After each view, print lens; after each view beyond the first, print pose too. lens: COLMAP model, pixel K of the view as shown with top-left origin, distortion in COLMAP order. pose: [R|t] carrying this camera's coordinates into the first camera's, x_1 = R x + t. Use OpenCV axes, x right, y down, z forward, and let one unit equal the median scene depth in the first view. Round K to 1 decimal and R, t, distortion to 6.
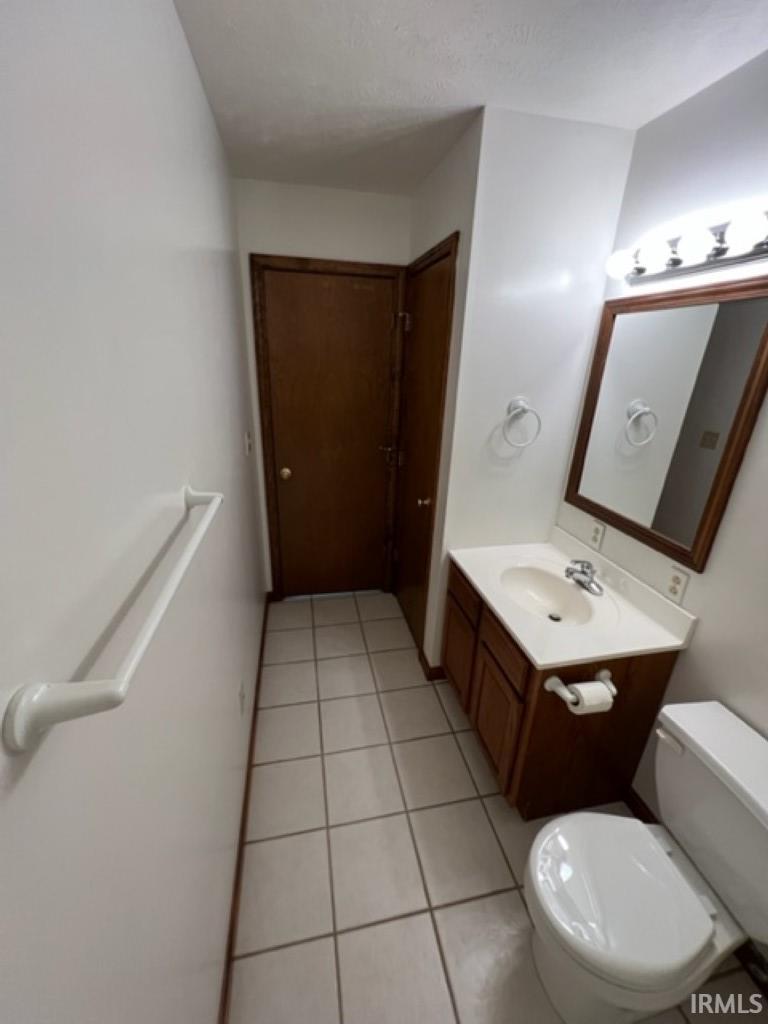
lens RADIAL K [[411.1, 0, 388.5], [0, 411.1, 511.7], [0, 0, 1]] dist [-0.001036, 0.000852]
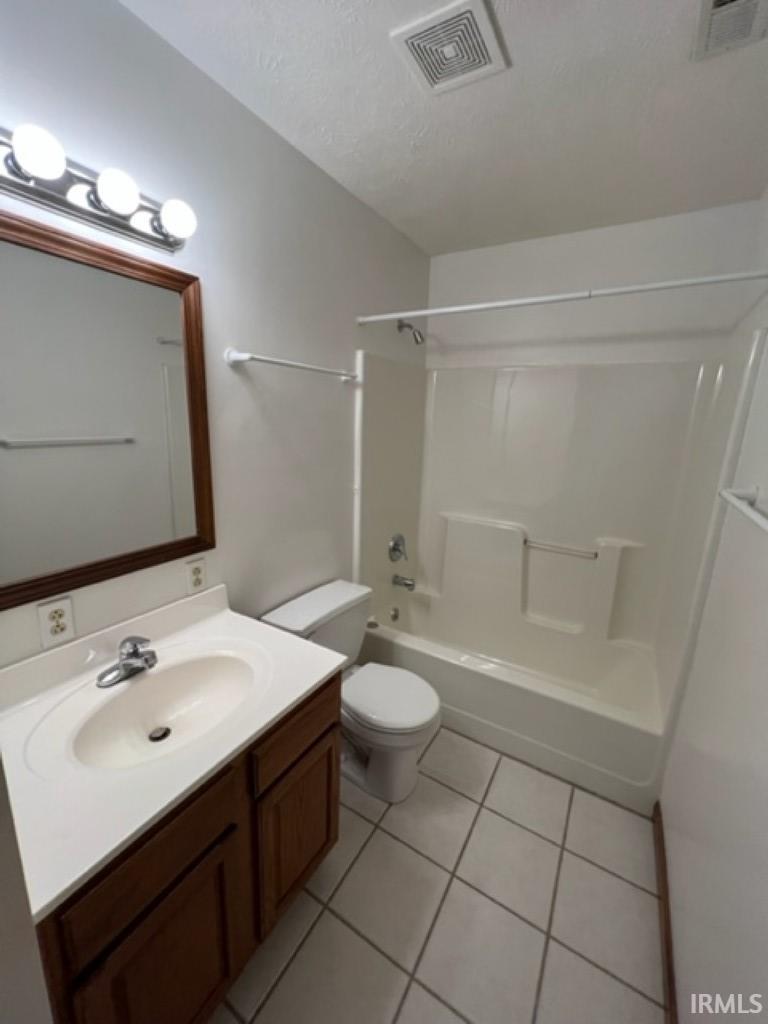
lens RADIAL K [[411.1, 0, 393.3], [0, 411.1, 515.6], [0, 0, 1]] dist [-0.001036, 0.000852]
pose [[-0.741683, -0.217890, 0.634374, -0.234341], [0.177718, 0.848131, 0.499090, -0.341772], [-0.646779, 0.482906, -0.590321, 1.175481]]
